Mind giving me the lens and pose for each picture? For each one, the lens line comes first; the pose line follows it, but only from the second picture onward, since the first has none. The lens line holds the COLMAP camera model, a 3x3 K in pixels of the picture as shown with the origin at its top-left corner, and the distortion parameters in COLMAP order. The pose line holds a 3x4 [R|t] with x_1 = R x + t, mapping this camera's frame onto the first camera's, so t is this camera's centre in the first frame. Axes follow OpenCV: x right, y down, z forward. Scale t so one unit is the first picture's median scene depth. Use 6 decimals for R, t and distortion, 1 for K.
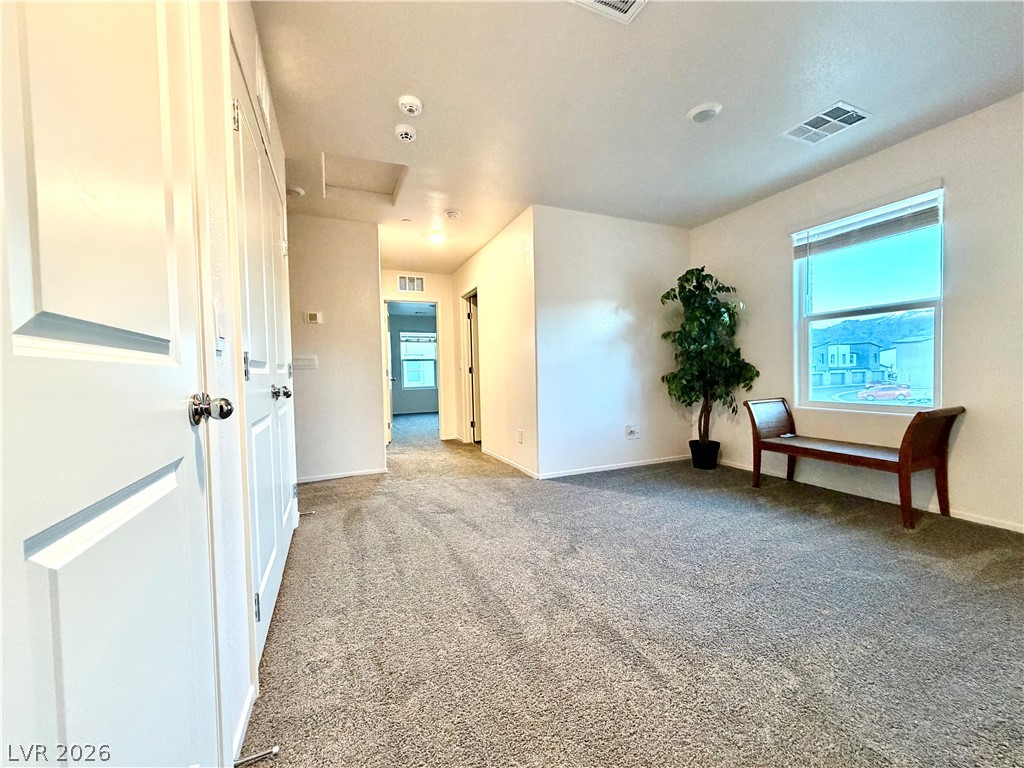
lens RADIAL K [[406.0, 0, 510.9], [0, 406.0, 386.3], [0, 0, 1]] dist [0.001844, -0.000214]
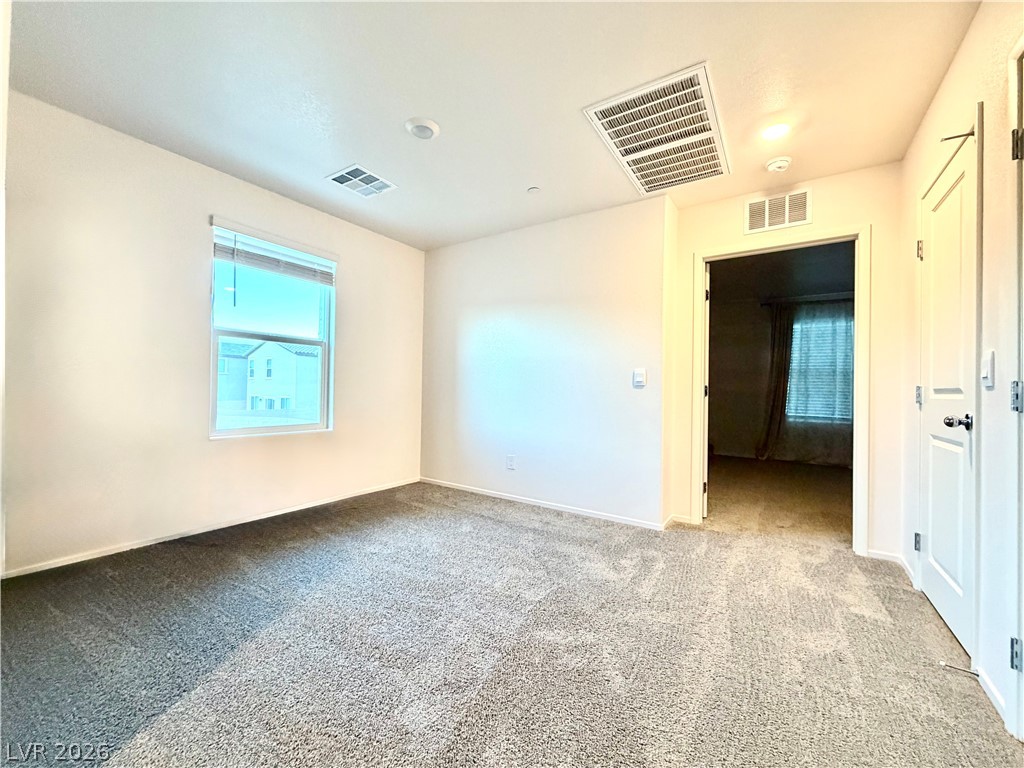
lens RADIAL K [[406.0, 0, 509.9], [0, 406.0, 384.0], [0, 0, 1]] dist [0.001844, -0.000214]
pose [[-0.536560, 0.023205, 0.843543, -0.348701], [0.021073, 0.999679, -0.014096, -0.038603], [-0.843599, 0.010213, -0.536876, 1.083310]]
